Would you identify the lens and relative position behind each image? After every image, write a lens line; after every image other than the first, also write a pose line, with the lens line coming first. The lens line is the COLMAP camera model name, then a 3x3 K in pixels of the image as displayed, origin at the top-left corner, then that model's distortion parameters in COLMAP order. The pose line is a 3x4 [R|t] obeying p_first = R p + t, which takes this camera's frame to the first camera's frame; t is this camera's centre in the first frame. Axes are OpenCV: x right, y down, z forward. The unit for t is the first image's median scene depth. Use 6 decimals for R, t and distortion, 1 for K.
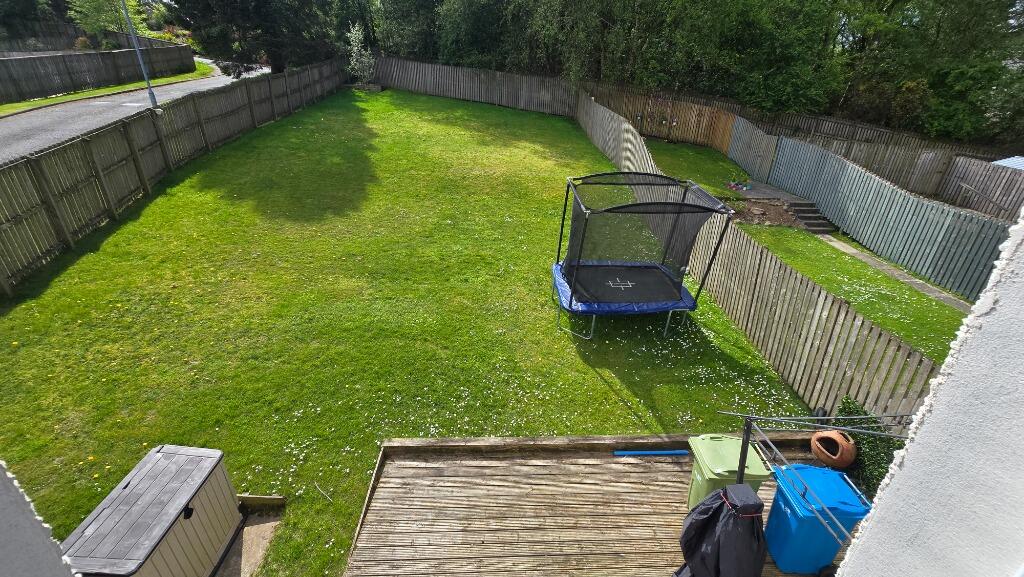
lens RADIAL K [[417.1, 0, 509.0], [0, 417.1, 288.1], [0, 0, 1]] dist [-0.002441, -0.000778]
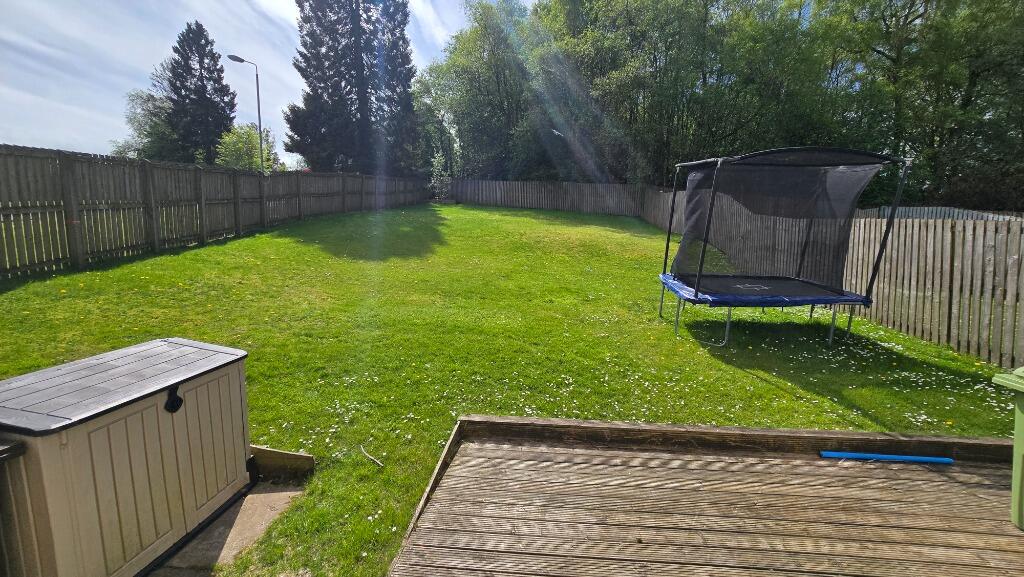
lens RADIAL K [[417.1, 0, 513.0], [0, 417.1, 285.2], [0, 0, 1]] dist [-0.002441, -0.000778]
pose [[0.992712, 0.018688, -0.119049, -0.148425], [-0.054546, 0.950590, -0.305620, 0.408354], [0.107456, 0.309887, 0.944682, 0.312890]]
